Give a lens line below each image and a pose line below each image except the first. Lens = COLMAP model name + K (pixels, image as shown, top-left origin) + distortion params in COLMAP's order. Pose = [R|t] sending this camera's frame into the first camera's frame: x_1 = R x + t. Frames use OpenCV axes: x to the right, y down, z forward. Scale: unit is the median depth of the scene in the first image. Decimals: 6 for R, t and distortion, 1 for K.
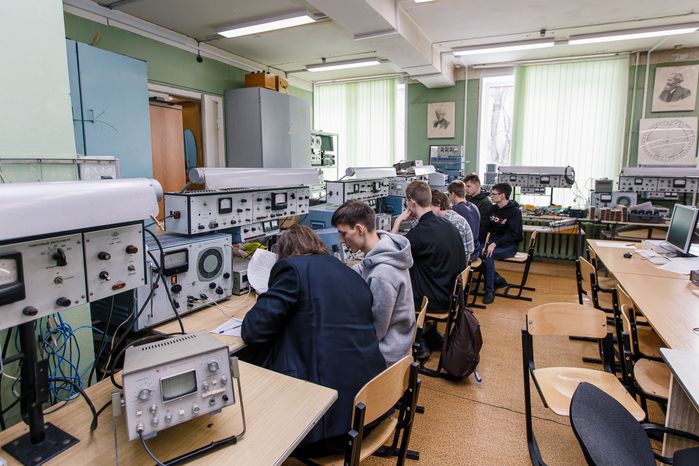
lens RADIAL K [[347.9, 0, 347.8], [0, 347.9, 227.8], [0, 0, 1]] dist [0.006378, 0.000448]
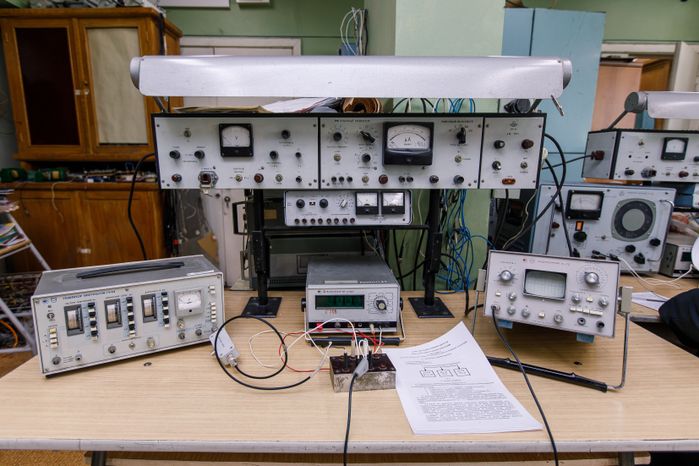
lens RADIAL K [[384.5, 0, 347.6], [0, 384.5, 237.4], [0, 0, 1]] dist [-0.007408, -0.003349]
pose [[0.489364, 0.163838, -0.856551, 0.023572], [-0.109438, 0.985967, 0.126068, 0.112595], [0.865186, 0.032046, 0.500427, 0.049549]]
